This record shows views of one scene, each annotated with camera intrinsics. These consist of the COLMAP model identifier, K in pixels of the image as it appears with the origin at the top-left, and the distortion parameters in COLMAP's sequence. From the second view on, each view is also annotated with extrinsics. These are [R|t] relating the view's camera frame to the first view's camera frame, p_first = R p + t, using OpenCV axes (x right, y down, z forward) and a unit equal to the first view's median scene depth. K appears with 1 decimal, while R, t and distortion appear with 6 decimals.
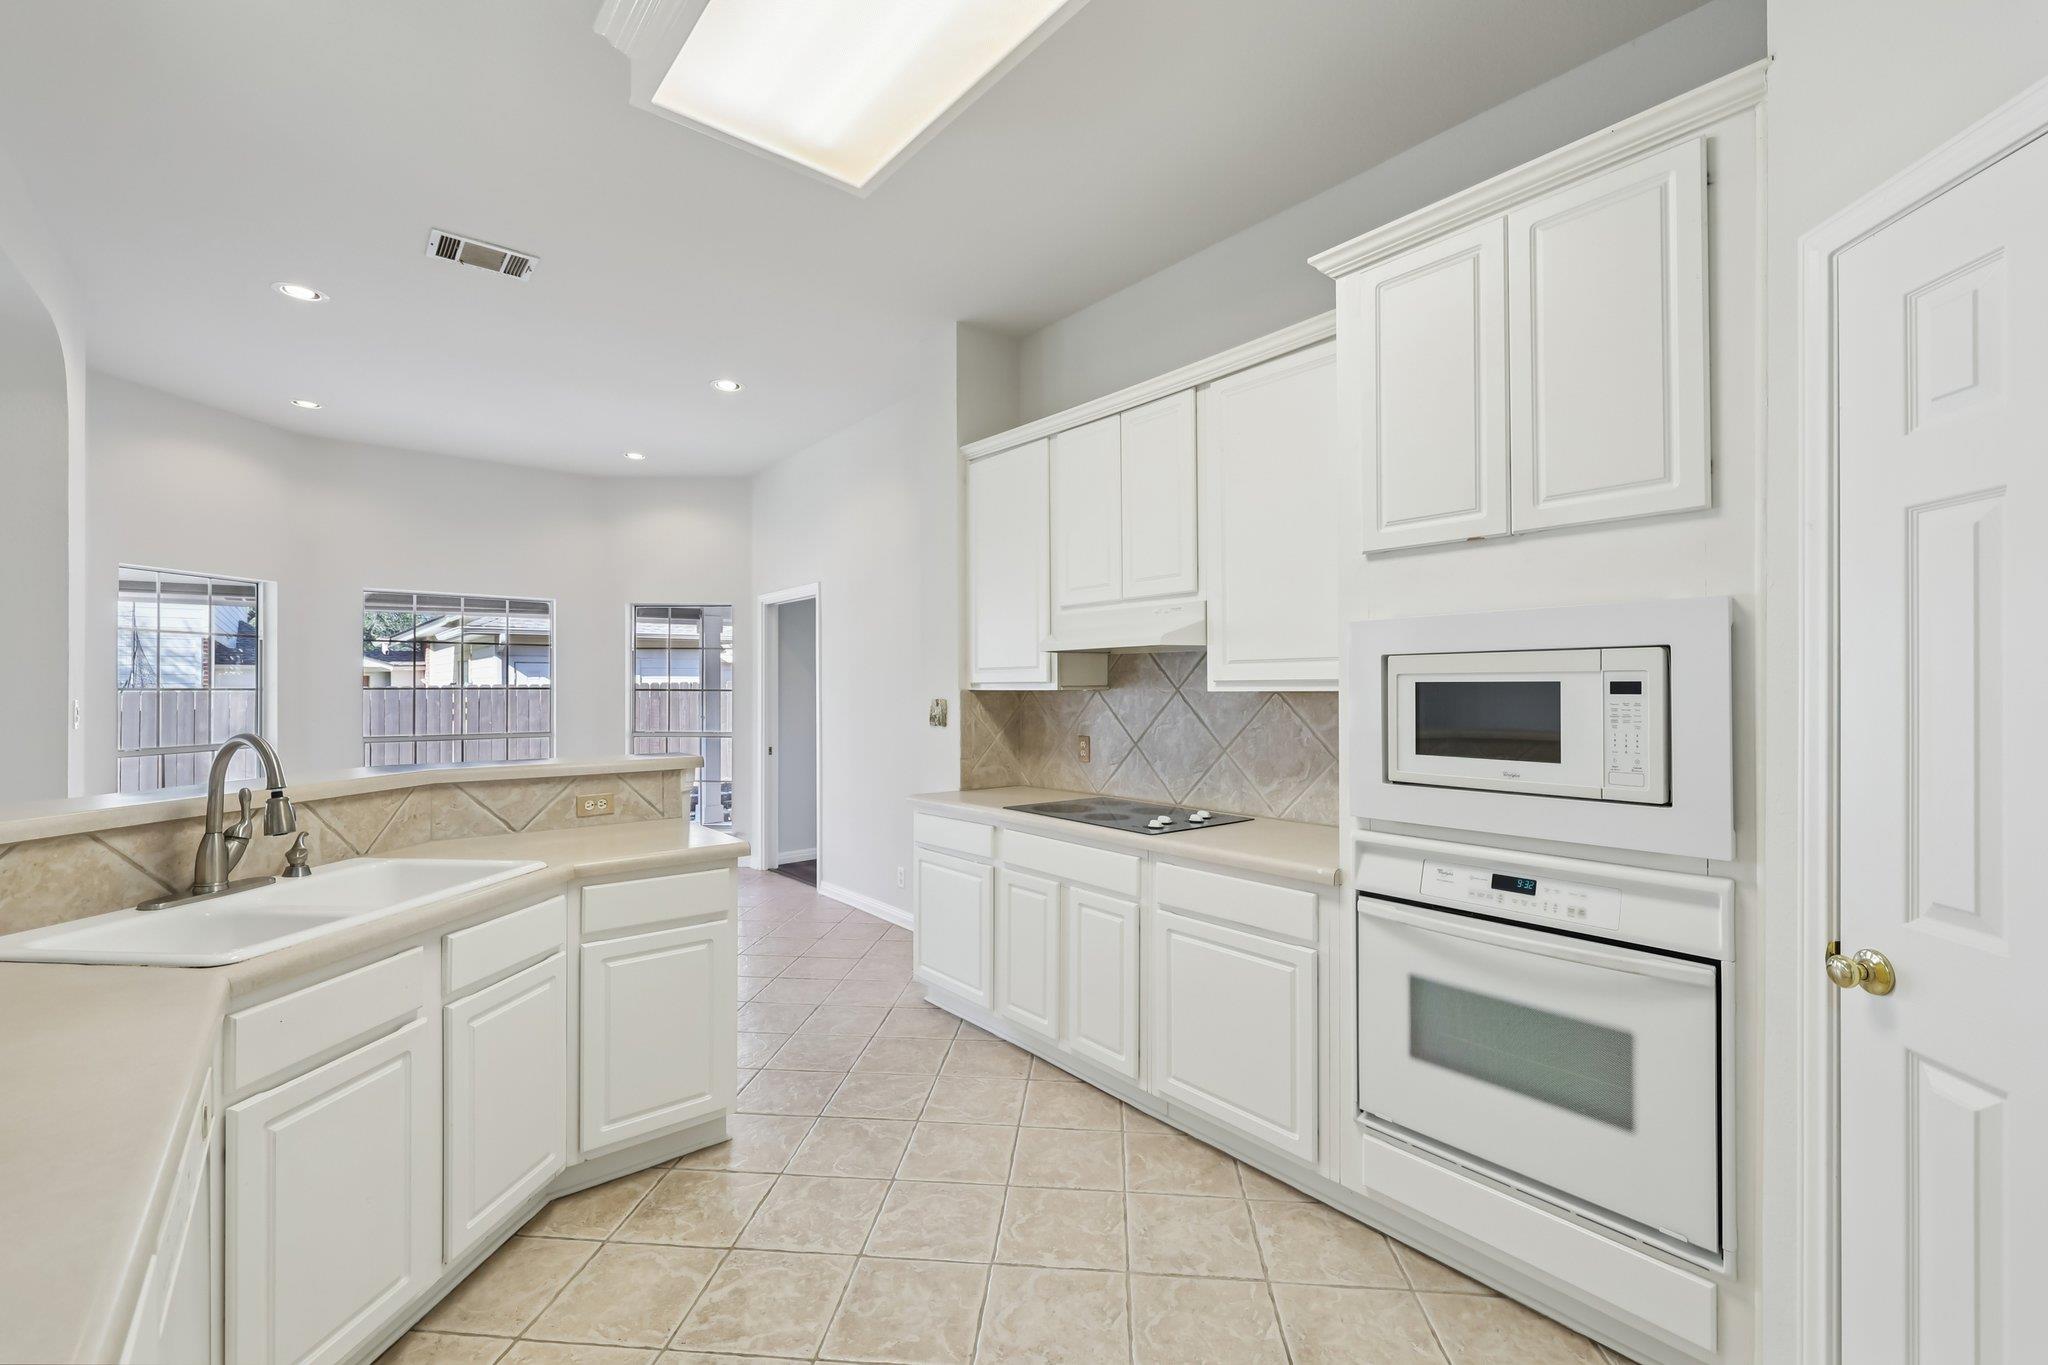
lens RADIAL K [[875.1, 0, 1030.9], [0, 875.1, 684.8], [0, 0, 1]] dist [-0.002564, -0.000658]
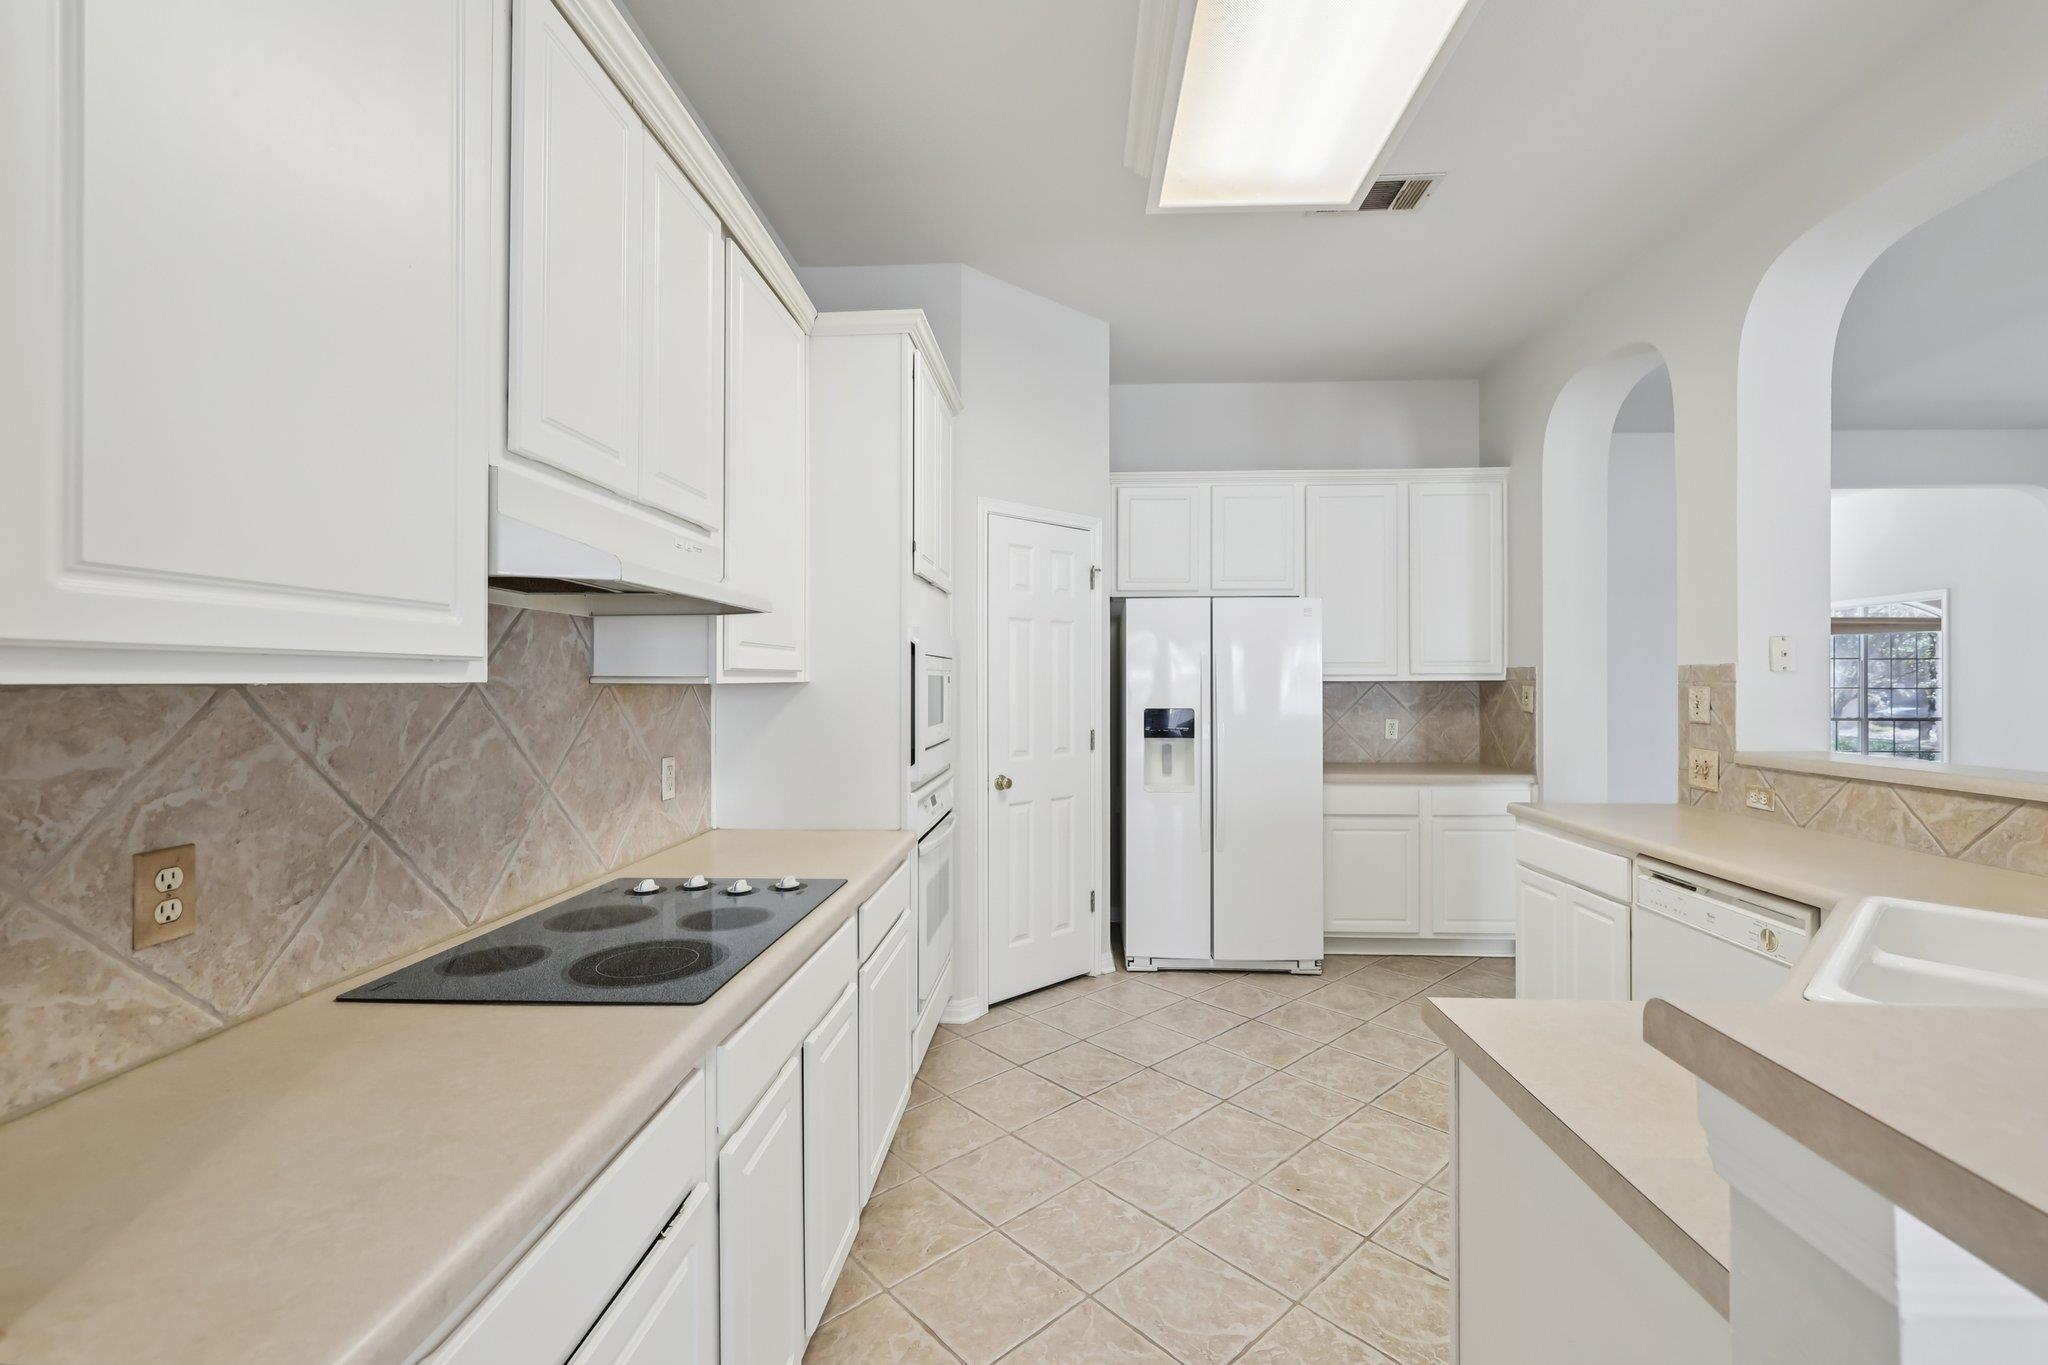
lens RADIAL K [[875.1, 0, 1033.2], [0, 875.1, 679.5], [0, 0, 1]] dist [-0.002564, -0.000658]
pose [[-0.743591, 0.003007, 0.668628, -0.585155], [-0.000149, 0.999989, -0.004663, 0.010612], [-0.668635, -0.003567, -0.743582, 1.813026]]
